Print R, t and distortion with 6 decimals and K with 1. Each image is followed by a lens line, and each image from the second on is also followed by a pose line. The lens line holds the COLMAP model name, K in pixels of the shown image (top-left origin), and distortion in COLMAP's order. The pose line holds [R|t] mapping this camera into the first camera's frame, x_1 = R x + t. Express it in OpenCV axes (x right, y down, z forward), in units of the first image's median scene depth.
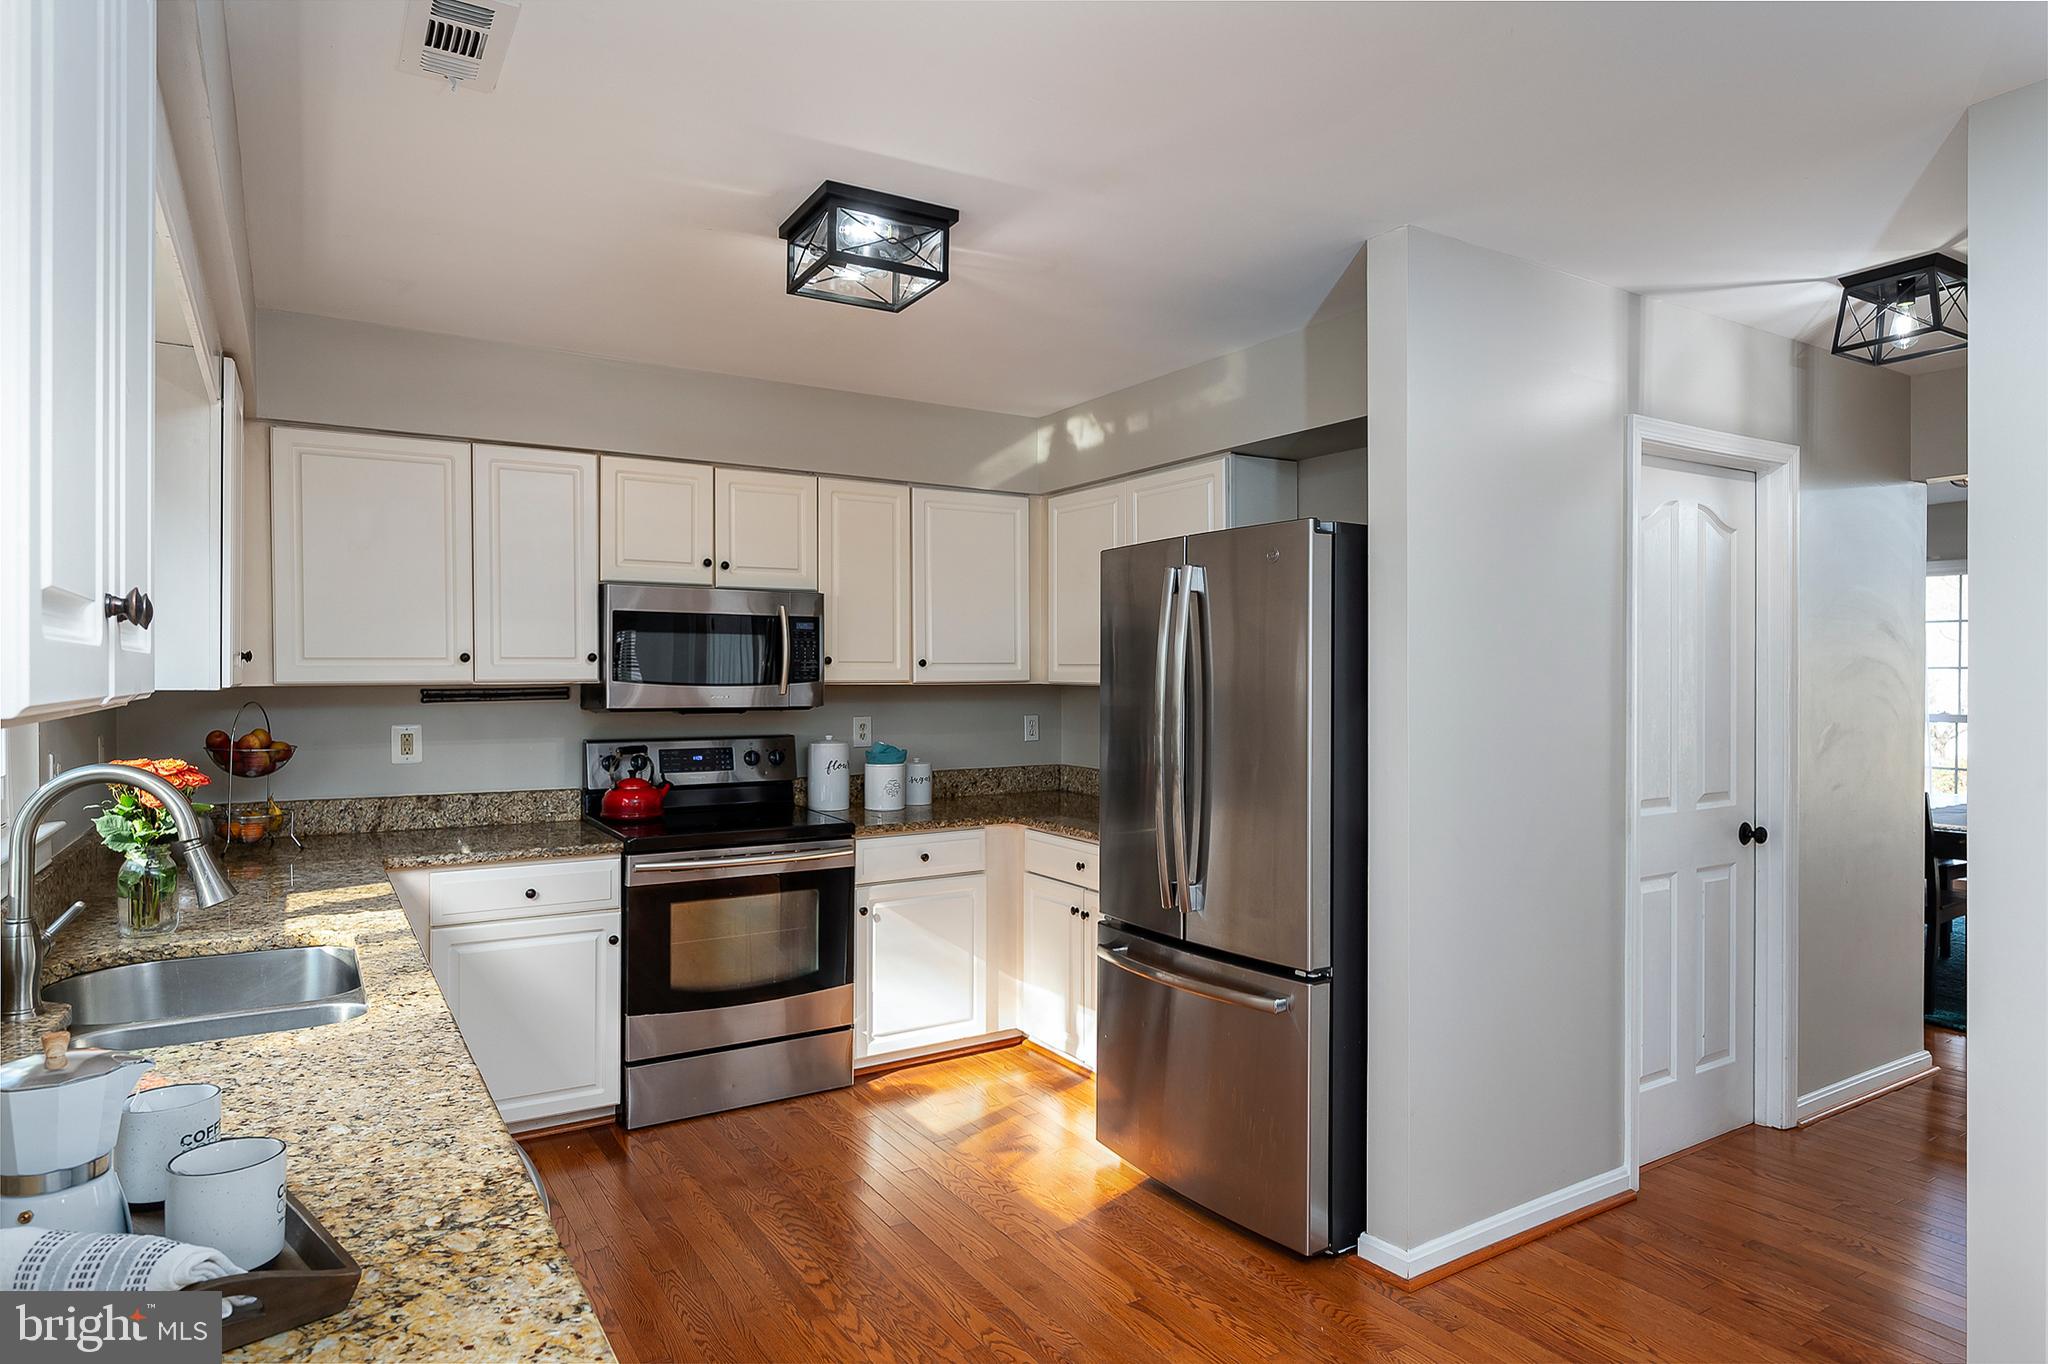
lens RADIAL K [[1166.3, 0, 1024.0], [0, 1166.3, 682.0], [0, 0, 1]] dist [0.000638, -0.000984]
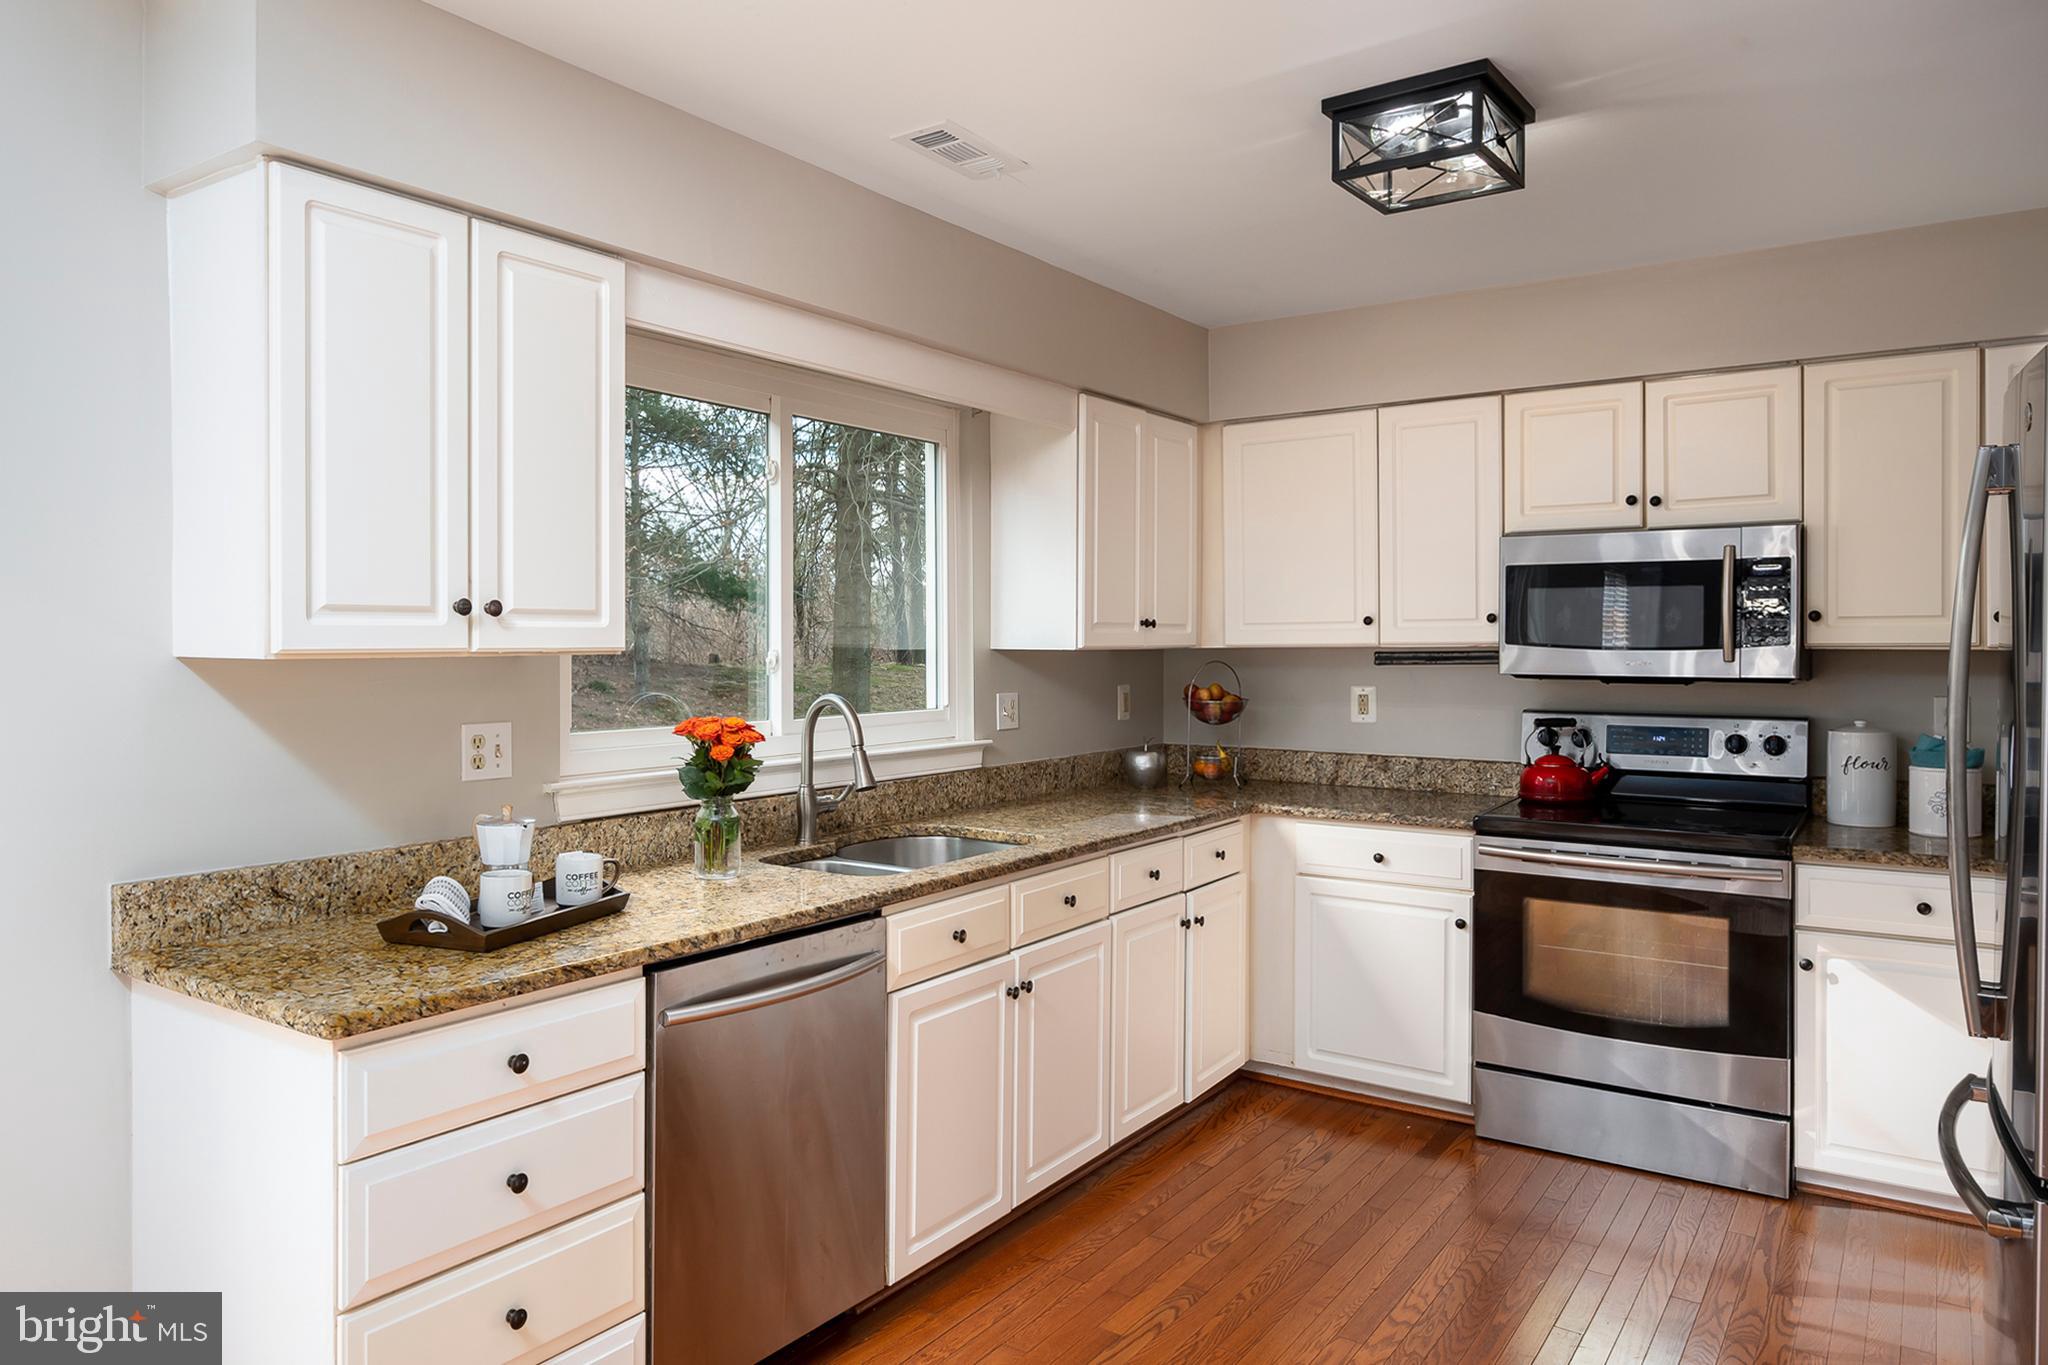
lens RADIAL K [[1338.6, 0, 1021.7], [0, 1338.6, 653.5], [0, 0, 1]] dist [0.008589, 0.001528]
pose [[0.397891, 0.004870, -0.917420, 0.450141], [-0.003100, 0.999987, 0.003964, 0.003646], [0.917427, 0.001266, 0.397901, 0.241643]]
